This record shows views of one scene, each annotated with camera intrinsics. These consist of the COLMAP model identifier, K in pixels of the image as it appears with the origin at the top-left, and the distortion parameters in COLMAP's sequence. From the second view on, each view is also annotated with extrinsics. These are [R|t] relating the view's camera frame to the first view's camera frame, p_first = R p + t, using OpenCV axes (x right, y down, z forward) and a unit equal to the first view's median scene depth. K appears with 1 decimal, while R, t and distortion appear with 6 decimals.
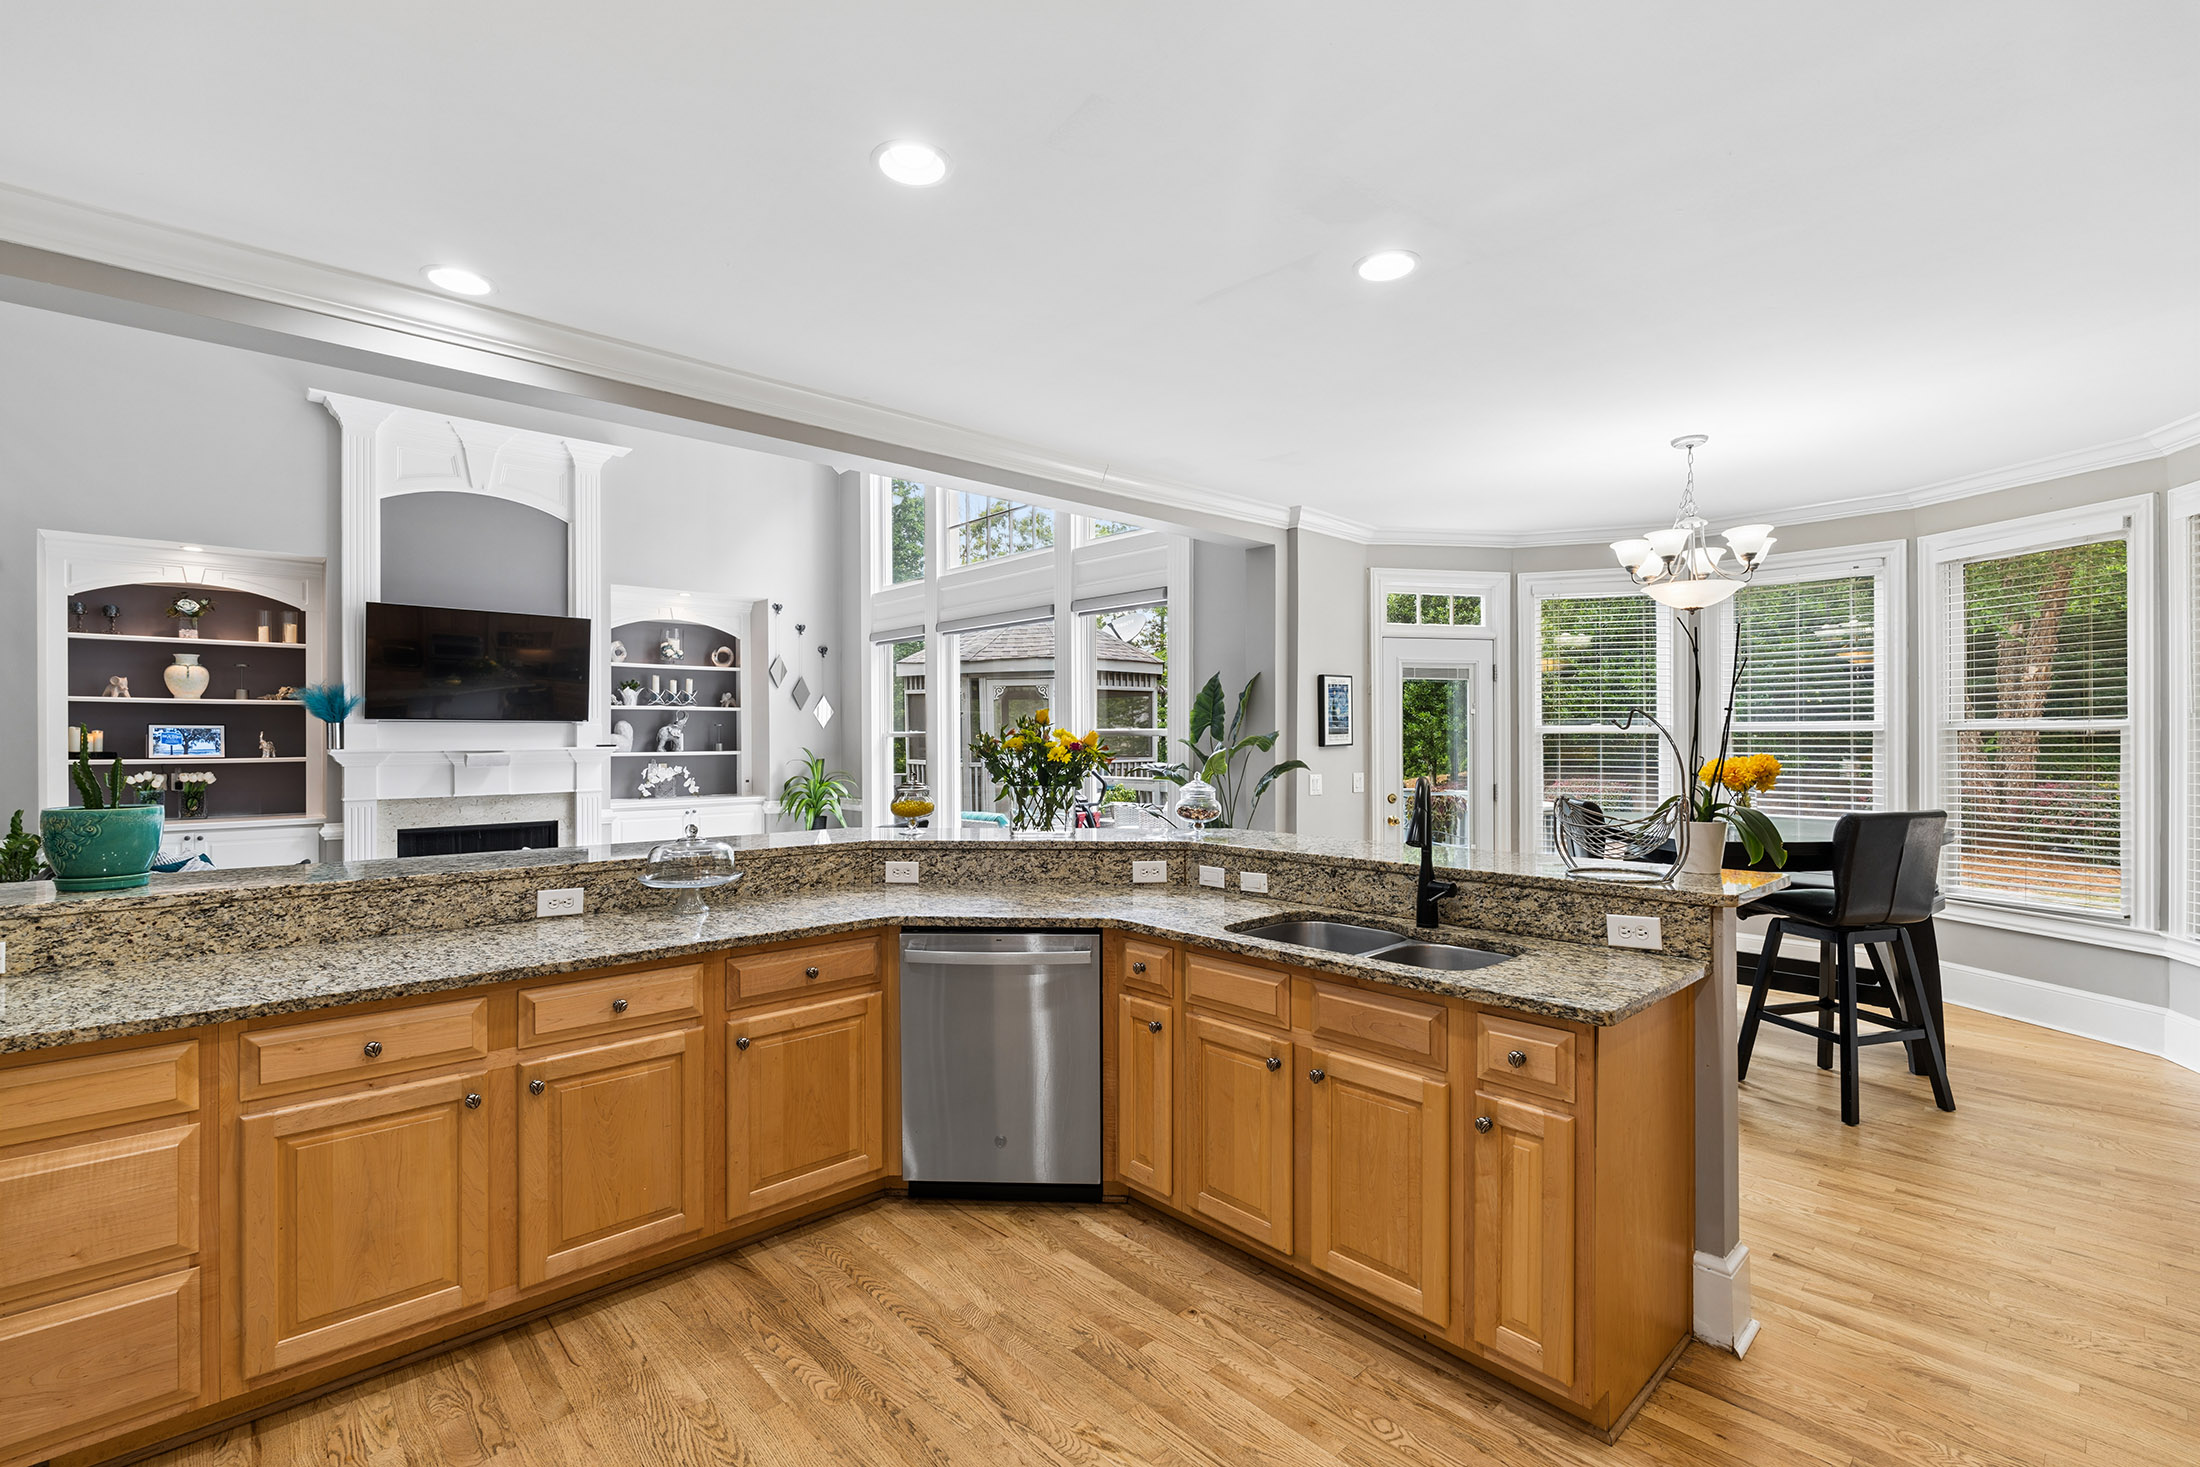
lens RADIAL K [[961.4, 0, 1100.0], [0, 961.4, 737.3], [0, 0, 1]] dist [-0.005967, 0.000423]
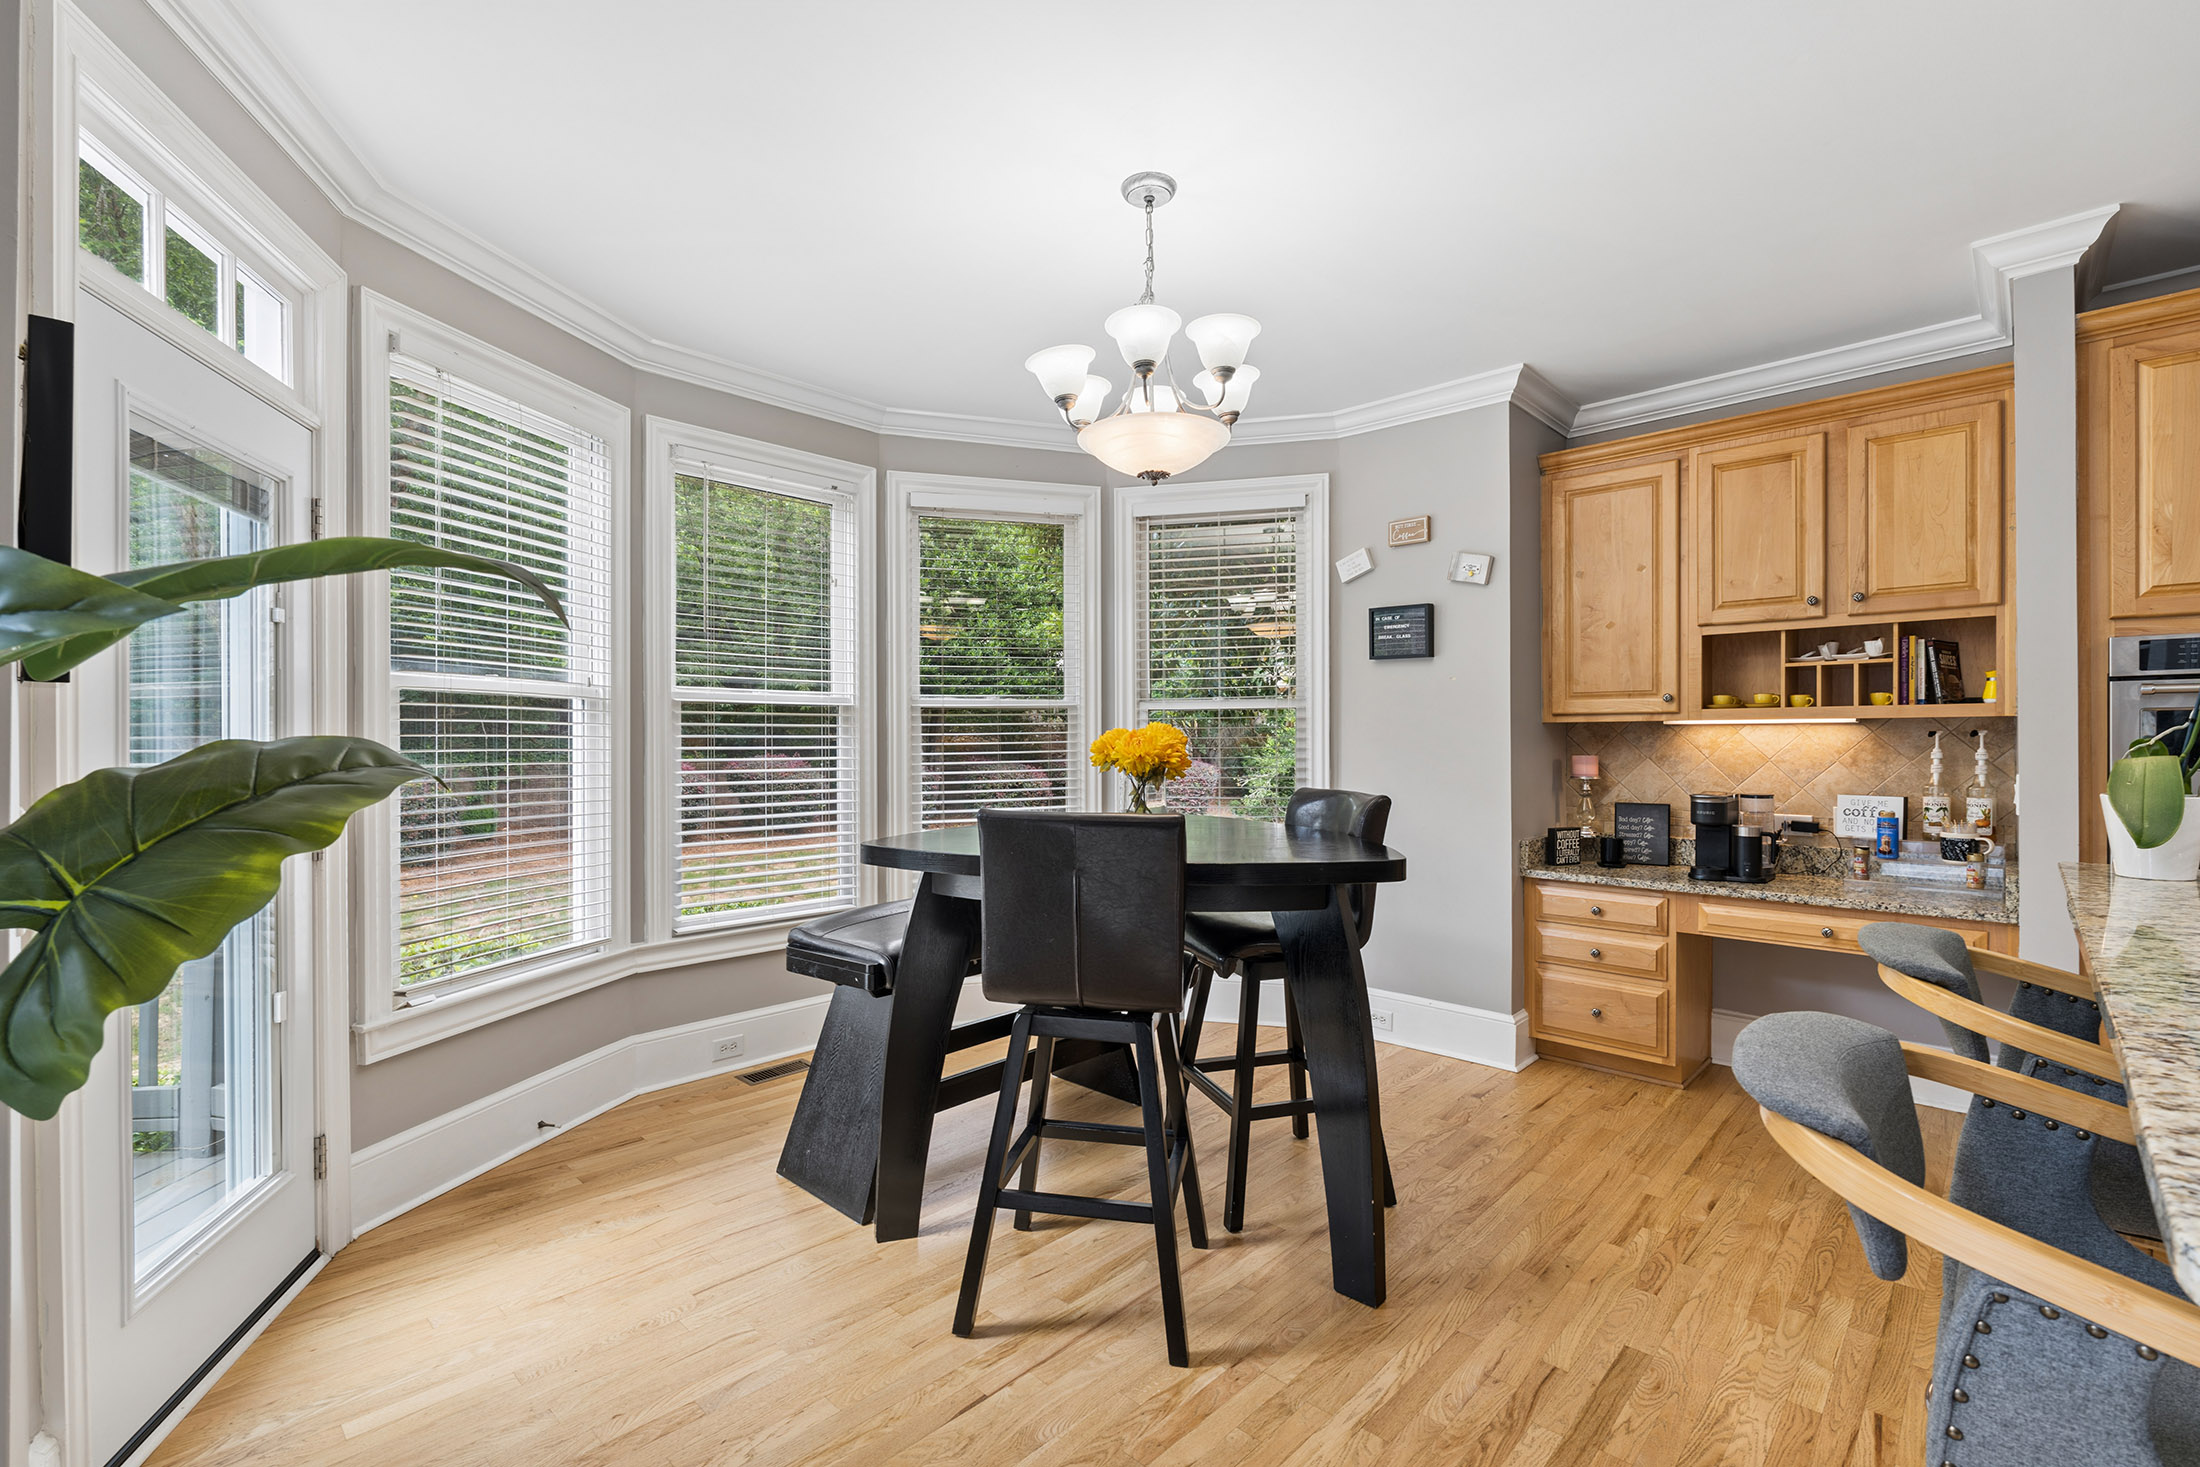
lens RADIAL K [[961.4, 0, 1094.7], [0, 961.4, 737.0], [0, 0, 1]] dist [-0.005967, 0.000423]
pose [[-0.052283, 0.006705, 0.998610, 0.033880], [0.001778, 0.999976, -0.006621, 0.043341], [-0.998631, 0.001430, -0.052294, 1.445789]]
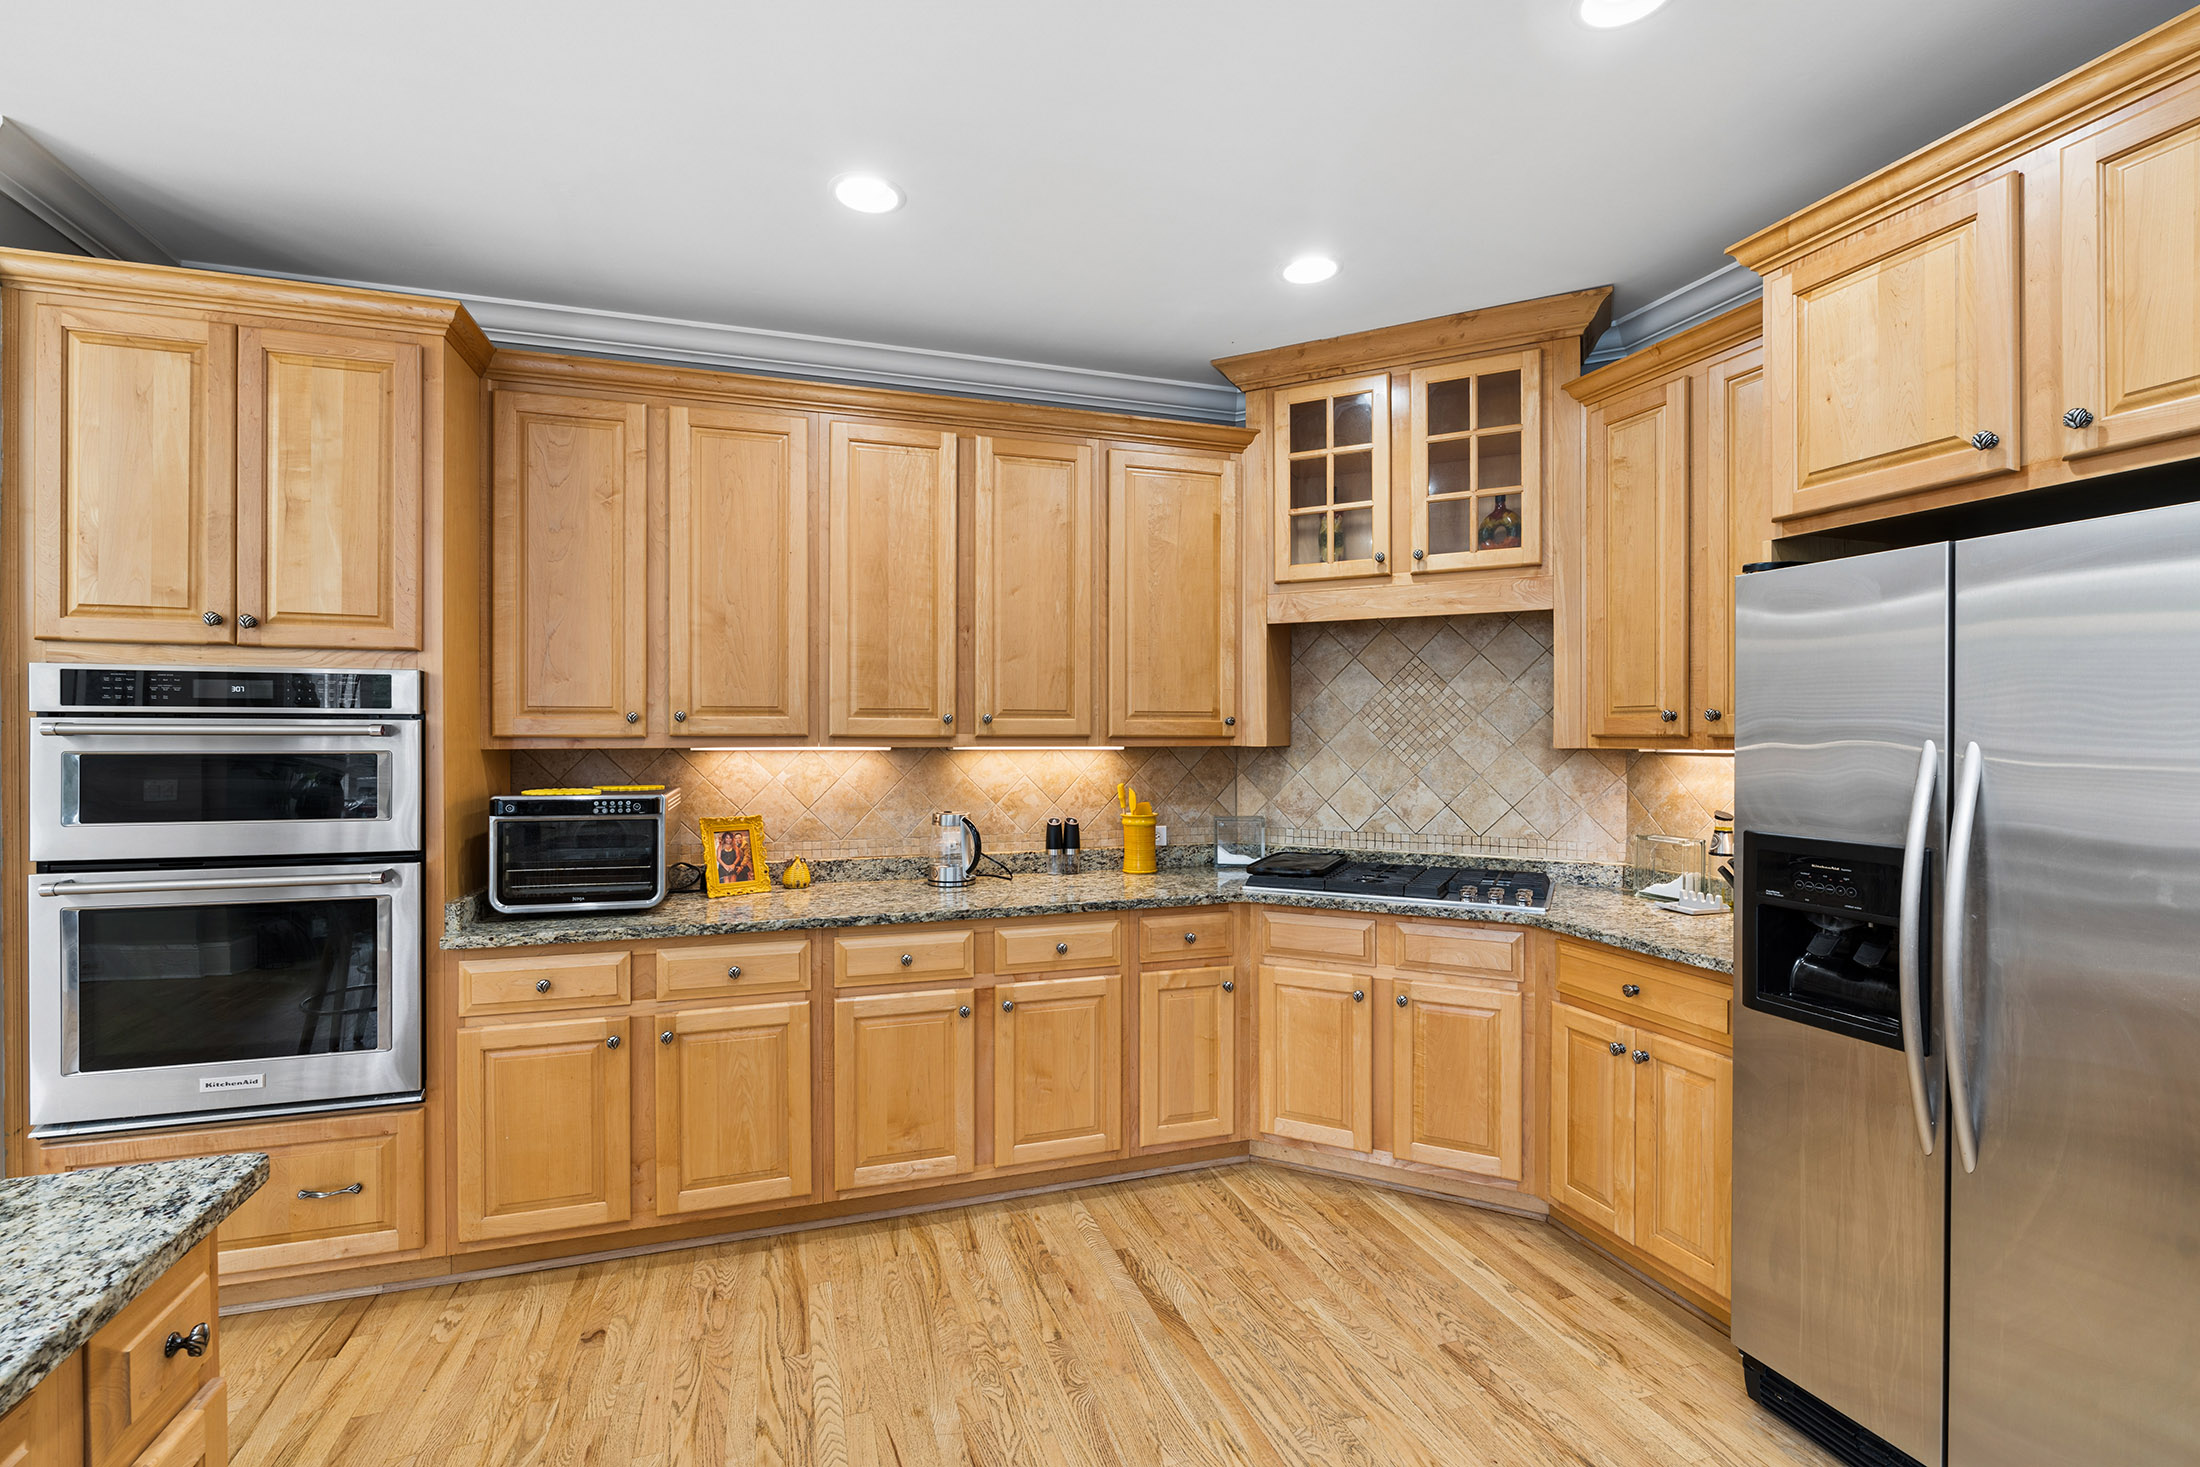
lens RADIAL K [[961.4, 0, 1099.7], [0, 961.4, 738.7], [0, 0, 1]] dist [-0.005967, 0.000423]
pose [[-0.913653, 0.001404, 0.406493, -0.144002], [0.001796, 0.999998, 0.000583, 0.006306], [-0.406492, 0.001263, -0.913653, 0.811827]]
